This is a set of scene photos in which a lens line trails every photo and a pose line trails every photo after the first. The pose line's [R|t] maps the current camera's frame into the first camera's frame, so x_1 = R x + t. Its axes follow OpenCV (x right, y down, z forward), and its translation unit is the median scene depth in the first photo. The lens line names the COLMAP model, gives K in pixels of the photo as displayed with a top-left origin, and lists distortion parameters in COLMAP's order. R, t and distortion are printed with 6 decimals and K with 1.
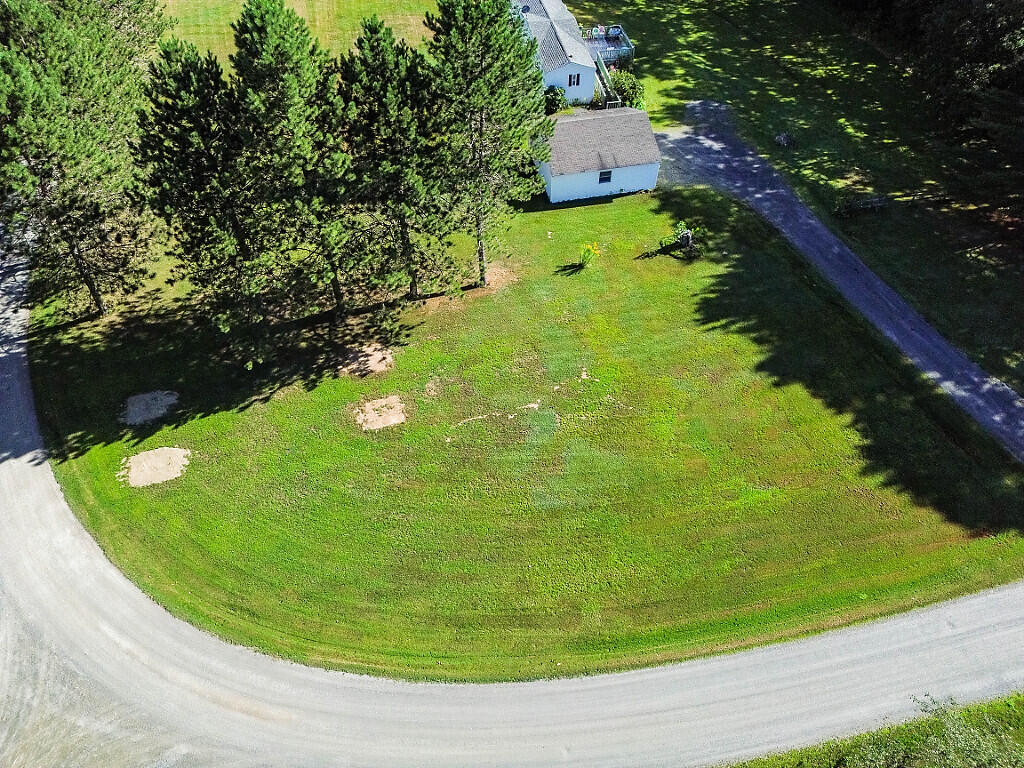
lens RADIAL K [[715.1, 0, 511.7], [0, 715.1, 378.6], [0, 0, 1]] dist [0.073148, -0.069649]
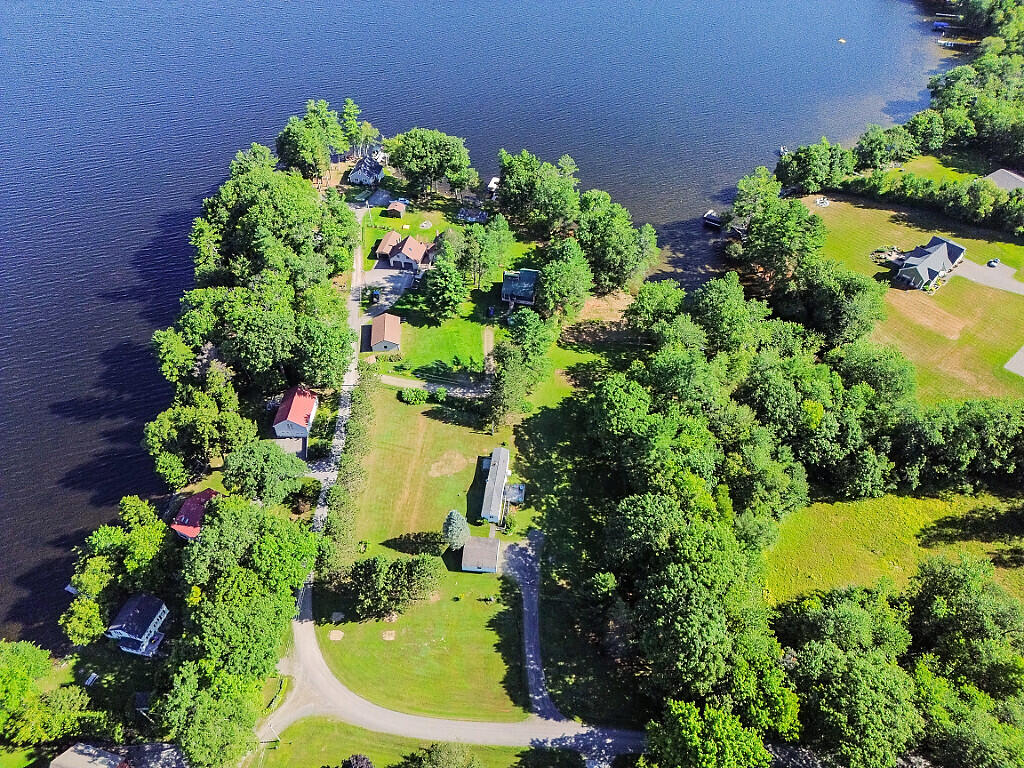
lens RADIAL K [[712.7, 0, 515.0], [0, 712.7, 387.6], [0, 0, 1]] dist [0.076187, -0.063895]
pose [[0.957375, 0.217657, -0.189889, 0.928461], [-0.226325, 0.973732, -0.024956, -1.324260], [0.179470, 0.066869, 0.981488, -2.839413]]
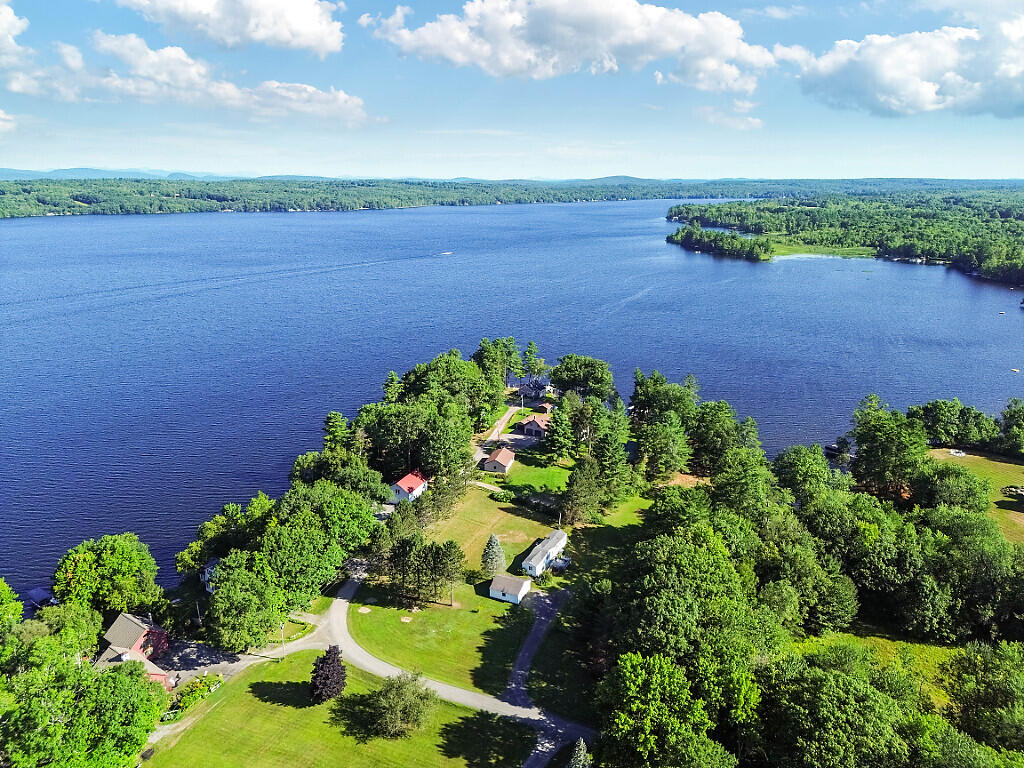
lens RADIAL K [[715.1, 0, 511.7], [0, 715.1, 378.6], [0, 0, 1]] dist [0.073148, -0.069649]
pose [[0.803657, 0.170465, -0.570156, 2.535013], [-0.453004, 0.796547, -0.400376, 0.341172], [0.385905, 0.580048, 0.717372, -2.698690]]
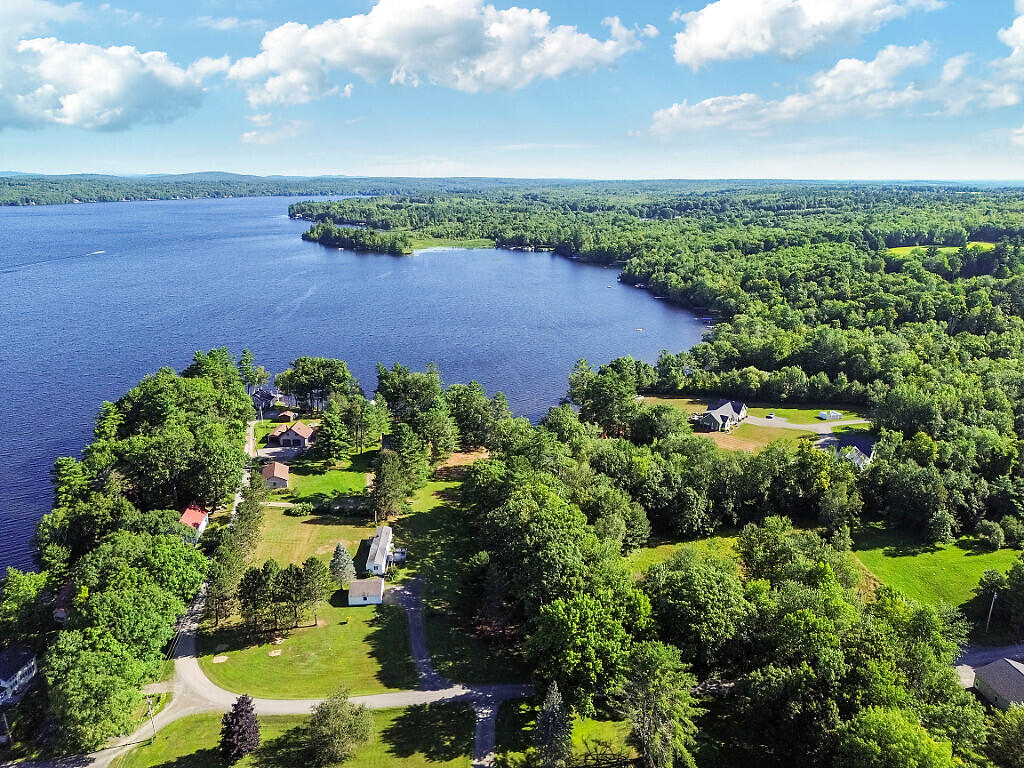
lens RADIAL K [[715.1, 0, 511.7], [0, 715.1, 378.6], [0, 0, 1]] dist [0.073148, -0.069649]
pose [[0.992939, 0.043521, -0.110355, 1.493424], [-0.096497, 0.837402, -0.538002, 0.806684], [0.068997, 0.544852, 0.835689, -3.101923]]
